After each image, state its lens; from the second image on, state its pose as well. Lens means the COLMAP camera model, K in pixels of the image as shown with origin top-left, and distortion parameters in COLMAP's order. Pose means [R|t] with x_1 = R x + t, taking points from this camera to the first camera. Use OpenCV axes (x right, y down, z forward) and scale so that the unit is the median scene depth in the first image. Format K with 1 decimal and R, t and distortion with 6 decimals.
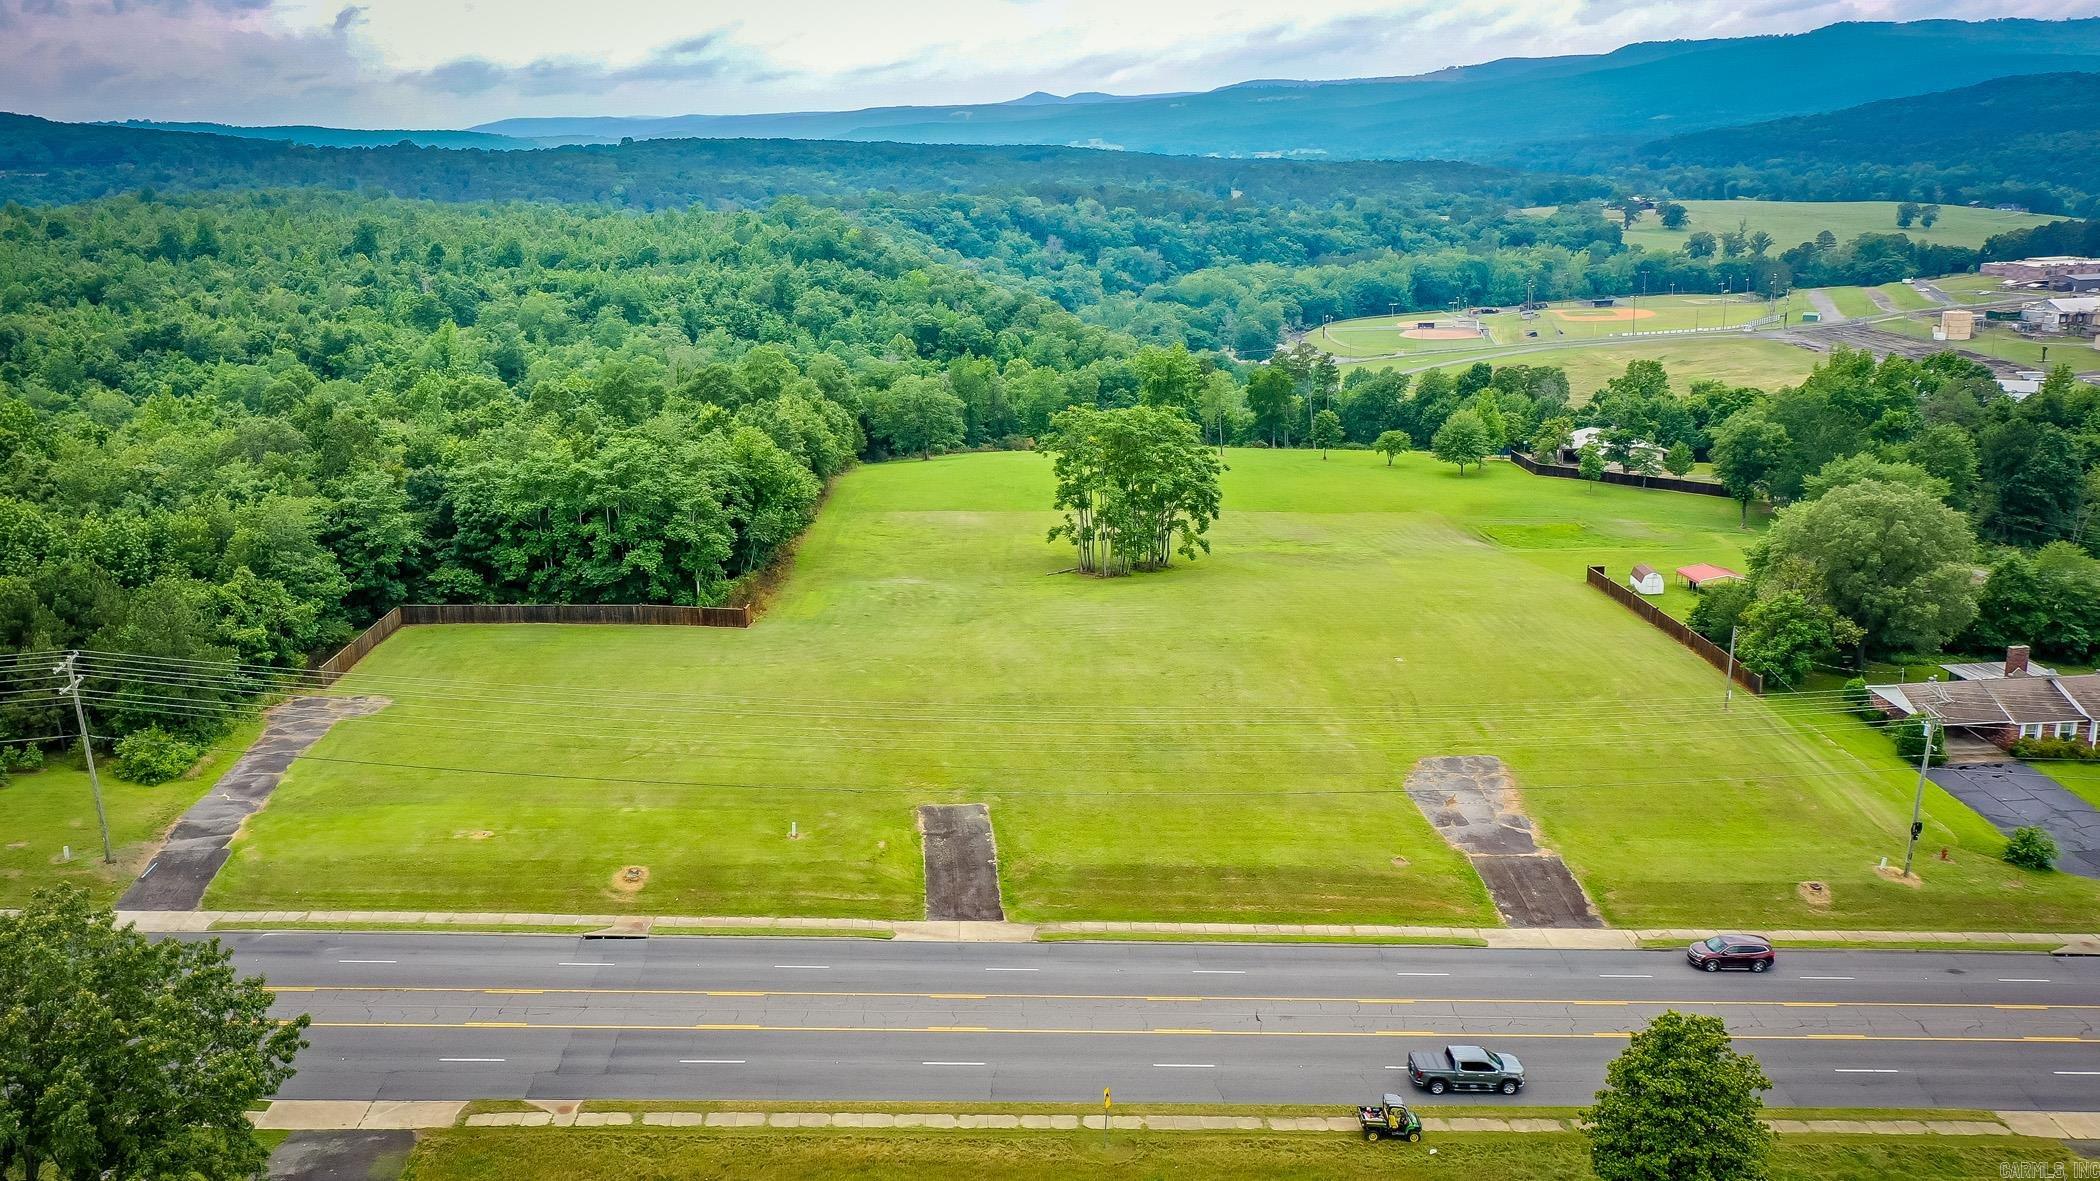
lens RADIAL K [[1632.9, 0, 1050.0], [0, 1632.9, 590.5], [0, 0, 1]] dist [0.006591, 0.002507]
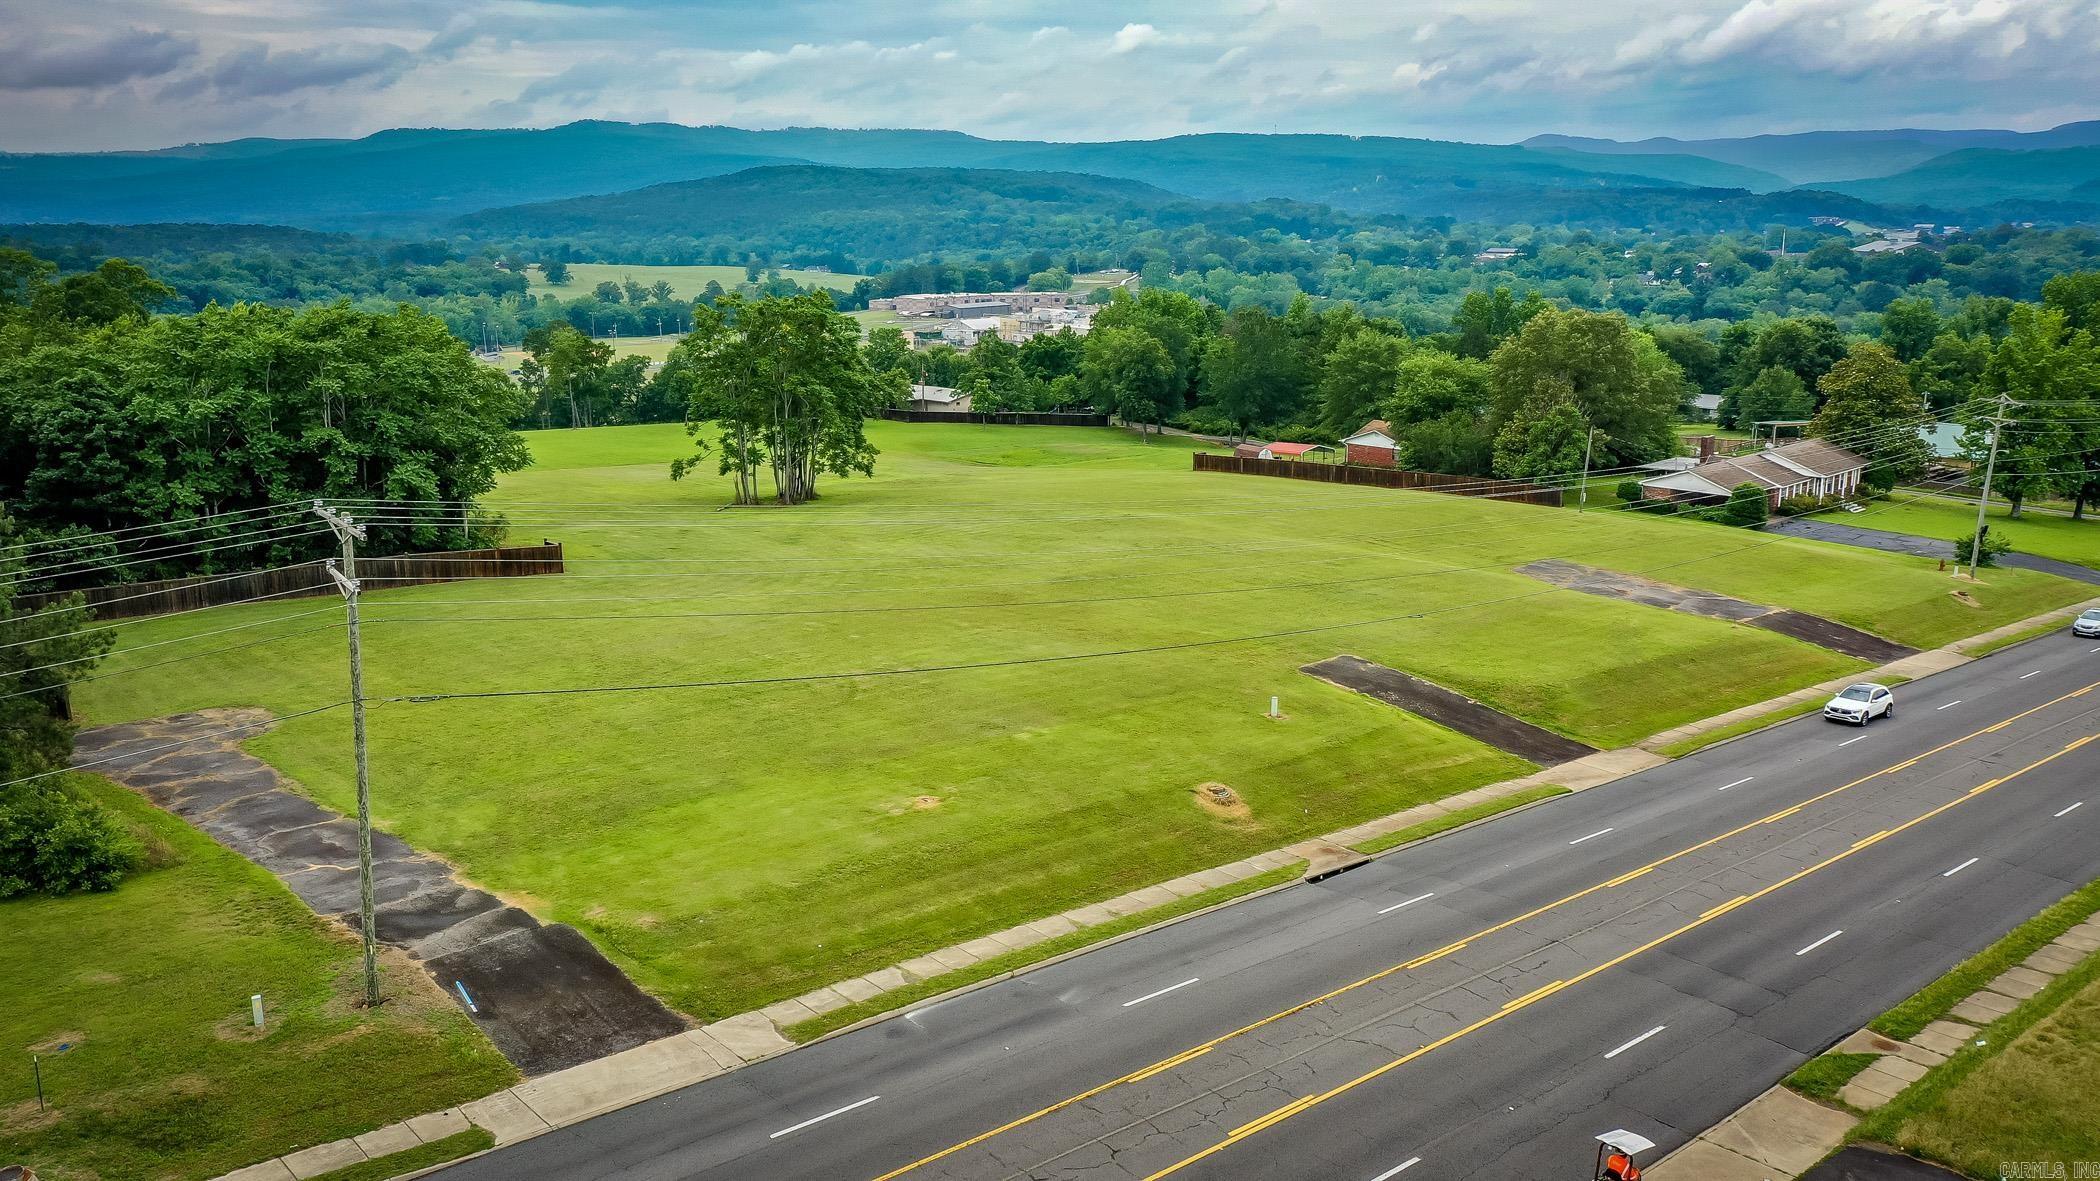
lens RADIAL K [[1594.0, 0, 1050.0], [0, 1594.0, 590.5], [0, 0, 1]] dist [0.017218, 0.001371]
pose [[0.782613, -0.125214, 0.609785, -0.437874], [0.146104, 0.989146, 0.015598, 0.050028], [-0.605120, 0.076885, 0.792413, 0.356133]]
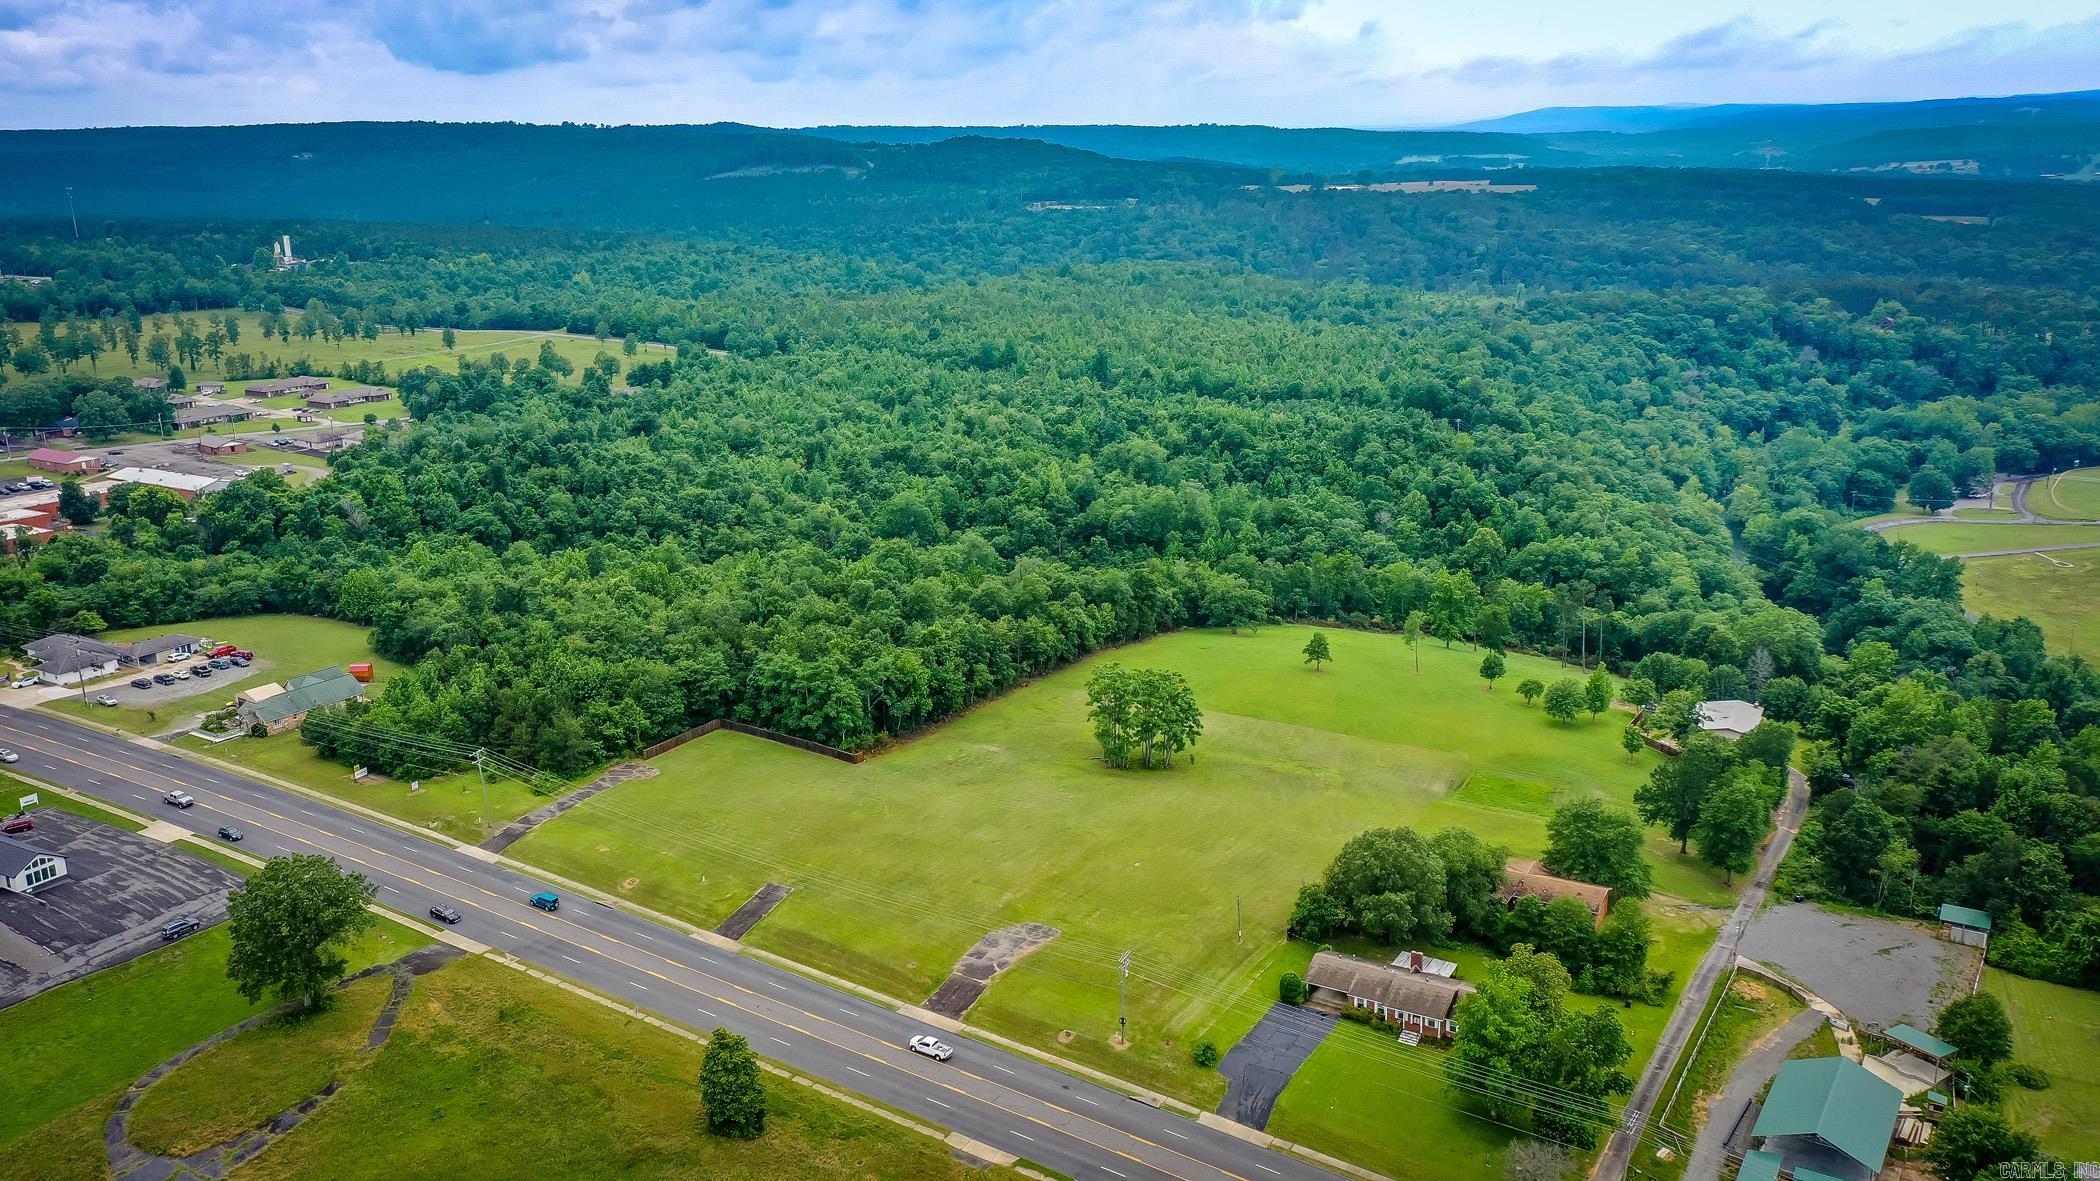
lens RADIAL K [[1594.0, 0, 1050.0], [0, 1594.0, 590.5], [0, 0, 1]] dist [0.017218, 0.001371]
pose [[0.832687, 0.155935, -0.531335, 1.001683], [-0.149881, 0.987183, 0.054828, -0.327571], [0.533074, 0.033983, 0.845386, -0.478415]]
